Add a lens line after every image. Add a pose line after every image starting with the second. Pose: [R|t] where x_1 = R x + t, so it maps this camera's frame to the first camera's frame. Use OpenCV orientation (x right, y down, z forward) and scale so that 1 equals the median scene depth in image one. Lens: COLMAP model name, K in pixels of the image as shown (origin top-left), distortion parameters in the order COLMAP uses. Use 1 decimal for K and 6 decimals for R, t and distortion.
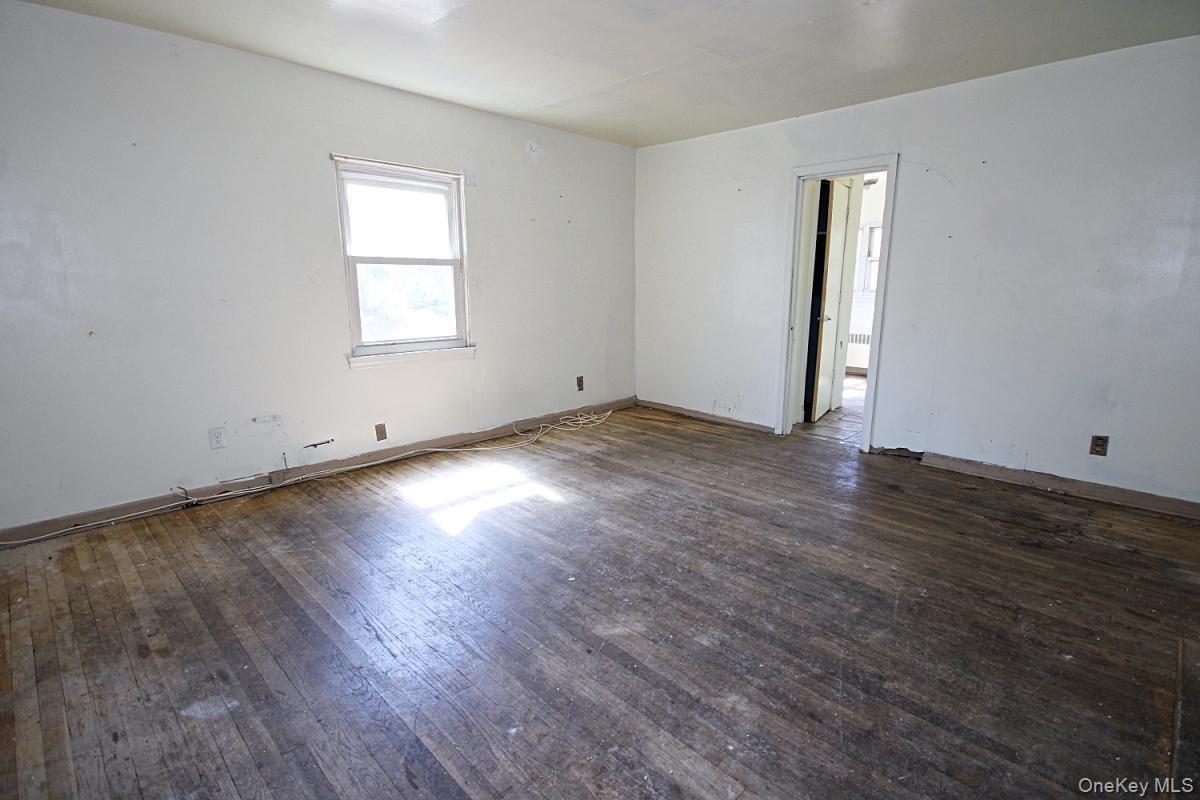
lens RADIAL K [[608.6, 0, 600.0], [0, 608.6, 400.0], [0, 0, 1]] dist [0.000714, -0.000701]
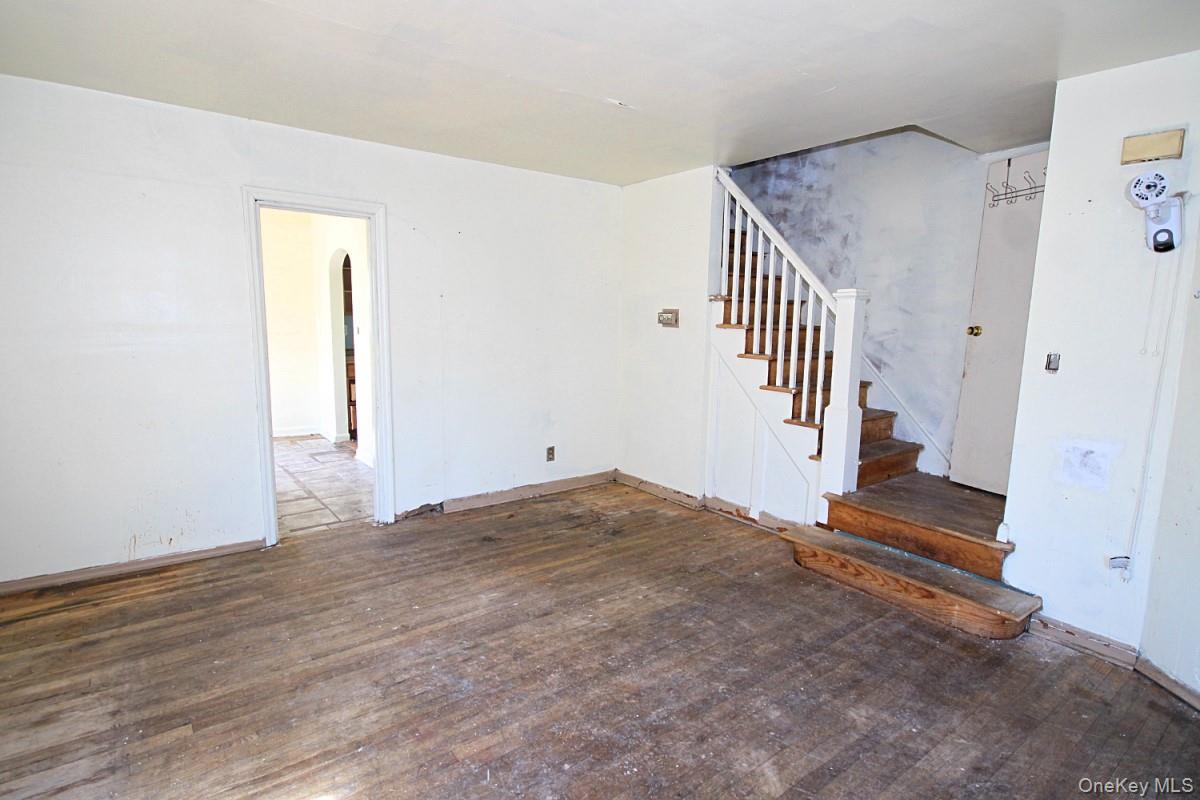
lens RADIAL K [[608.6, 0, 600.0], [0, 608.6, 400.0], [0, 0, 1]] dist [0.000714, -0.000701]
pose [[0.104800, -0.135297, 0.985247, -0.479051], [0.171420, 0.978332, 0.116114, -0.173756], [-0.979608, 0.156723, 0.125721, 0.645363]]
